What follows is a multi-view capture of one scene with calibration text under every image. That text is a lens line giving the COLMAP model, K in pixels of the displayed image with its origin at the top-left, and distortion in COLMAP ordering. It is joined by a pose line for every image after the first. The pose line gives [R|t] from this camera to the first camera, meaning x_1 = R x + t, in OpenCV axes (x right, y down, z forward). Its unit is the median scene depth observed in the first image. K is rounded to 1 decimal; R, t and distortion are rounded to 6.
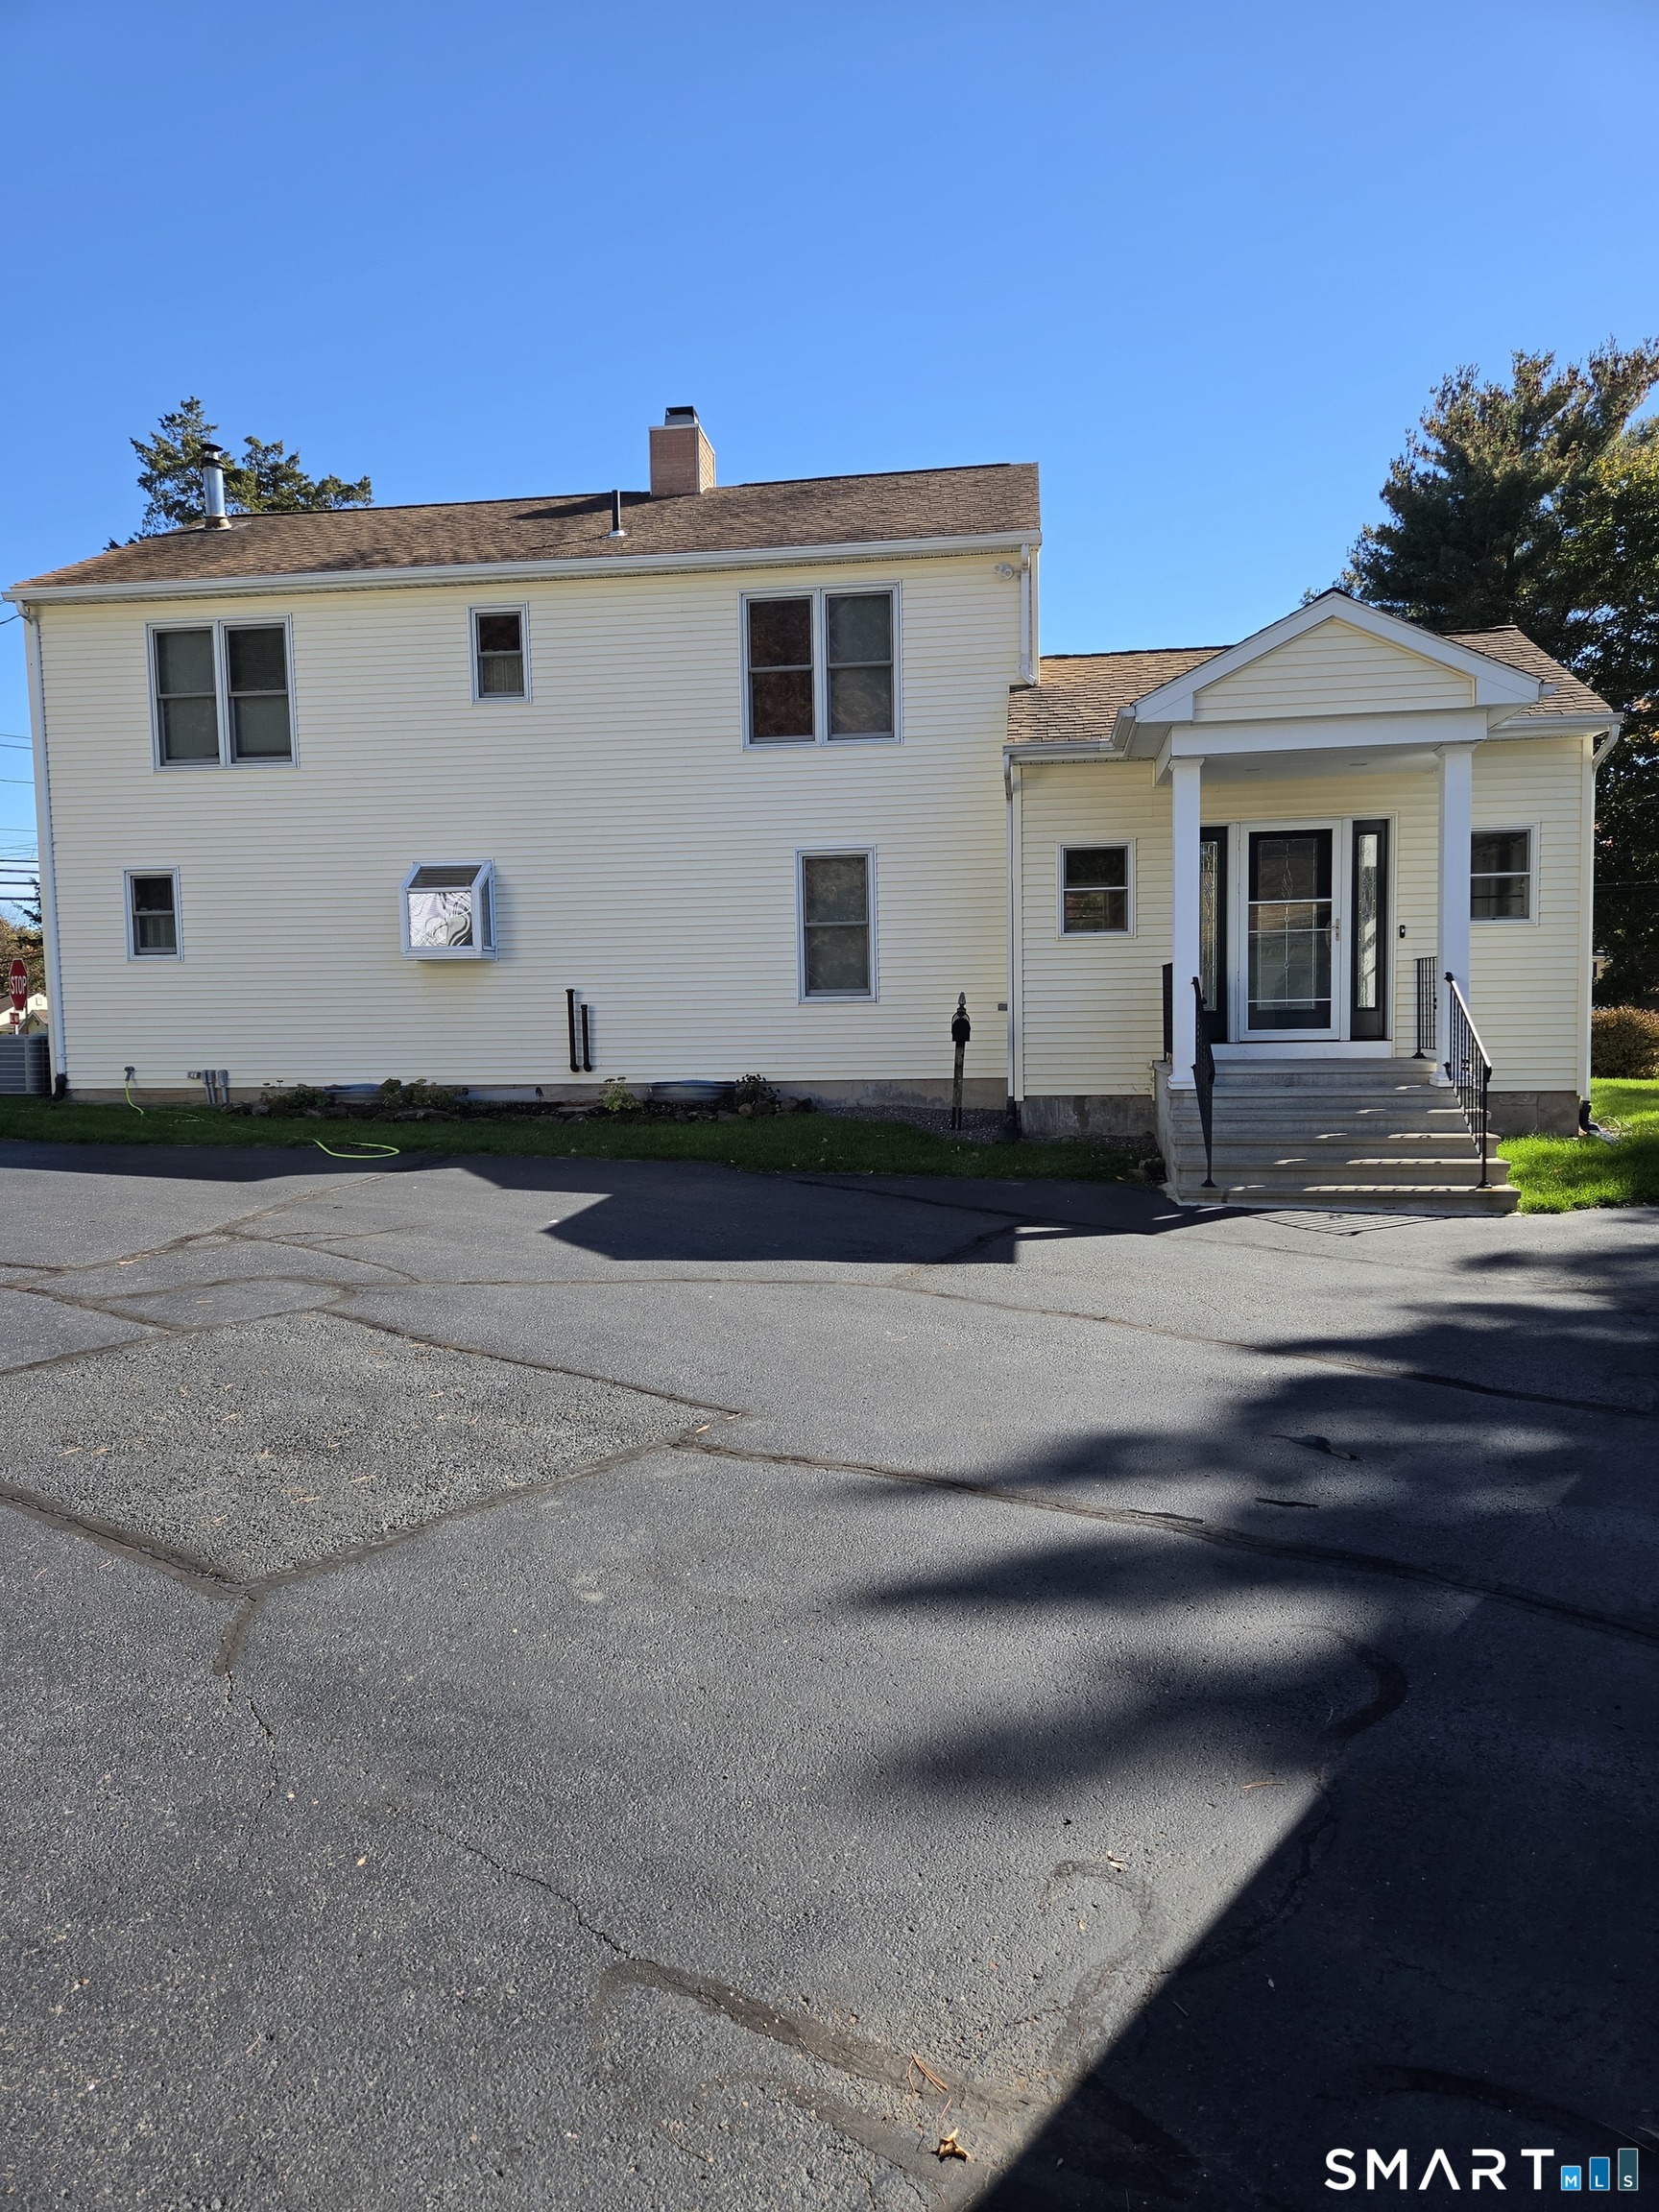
lens RADIAL K [[1488.0, 0, 819.2], [0, 1488.0, 1102.7], [0, 0, 1]] dist [0.061026, -0.037932]
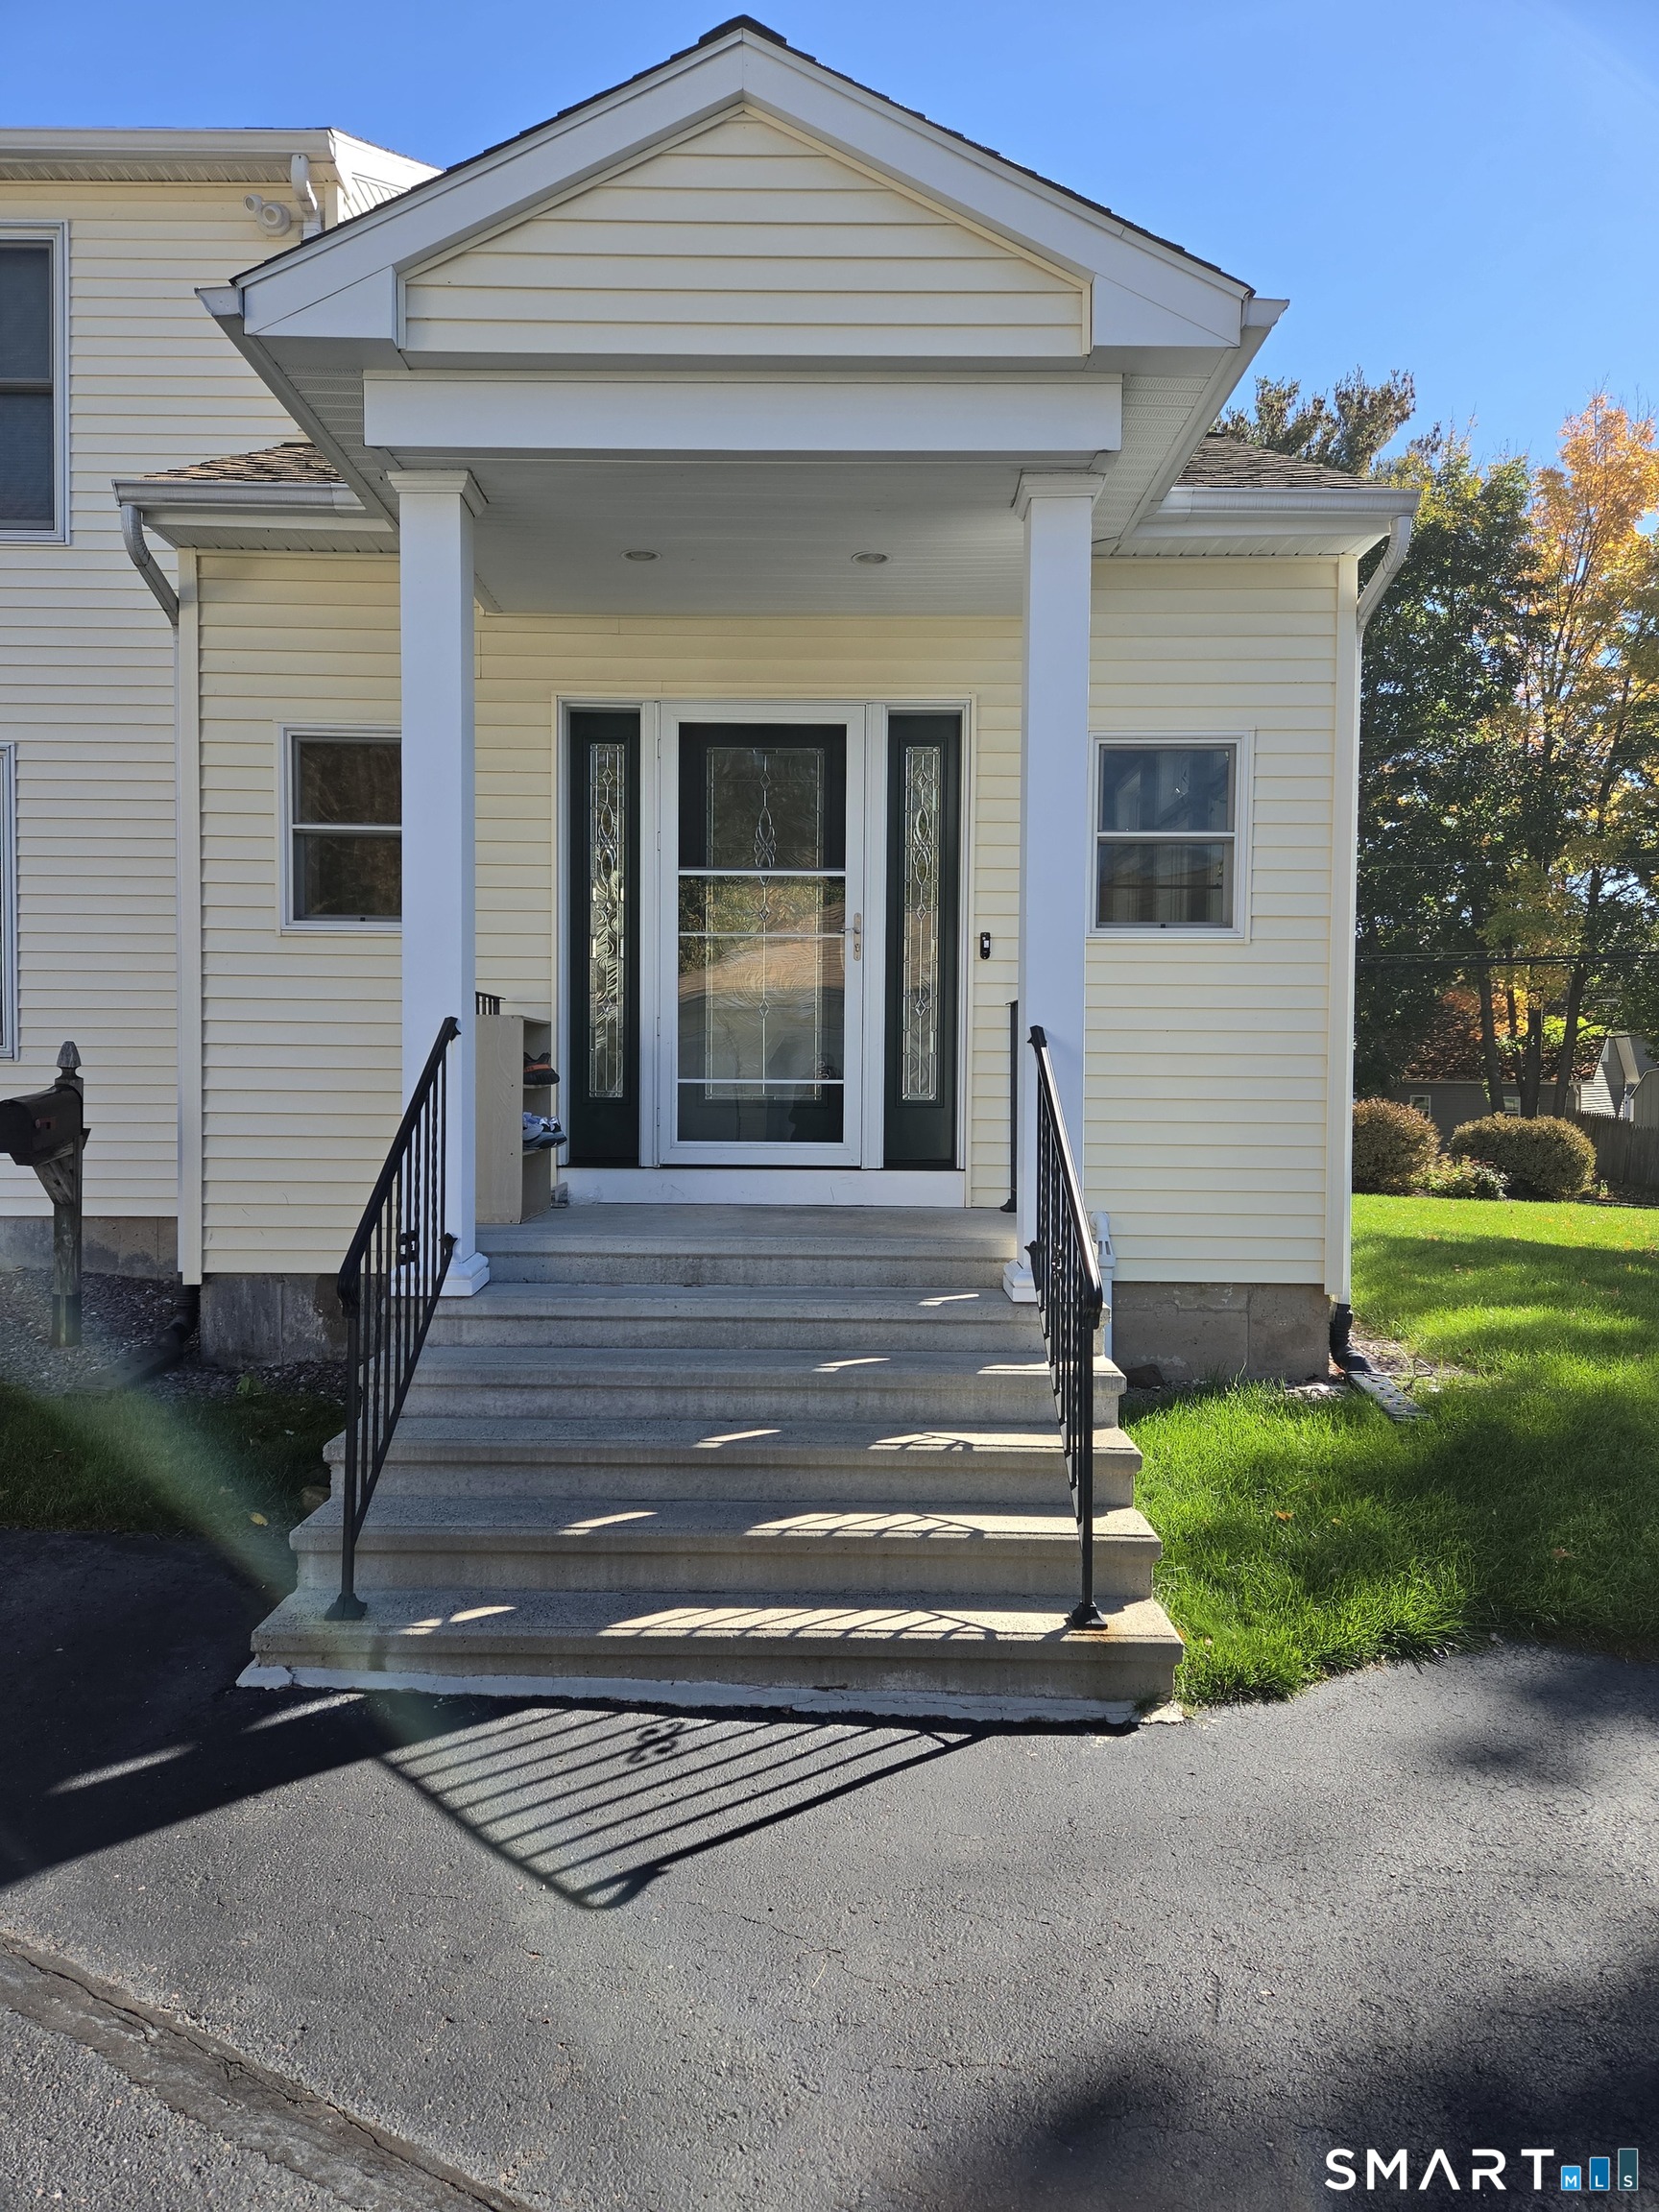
lens RADIAL K [[1488.0, 0, 817.9], [0, 1488.0, 1100.9], [0, 0, 1]] dist [0.061026, -0.037932]
pose [[0.989650, 0.025792, 0.141165, 0.269195], [-0.019354, 0.998717, -0.046791, -0.041047], [-0.142191, 0.043574, 0.988880, 0.538841]]
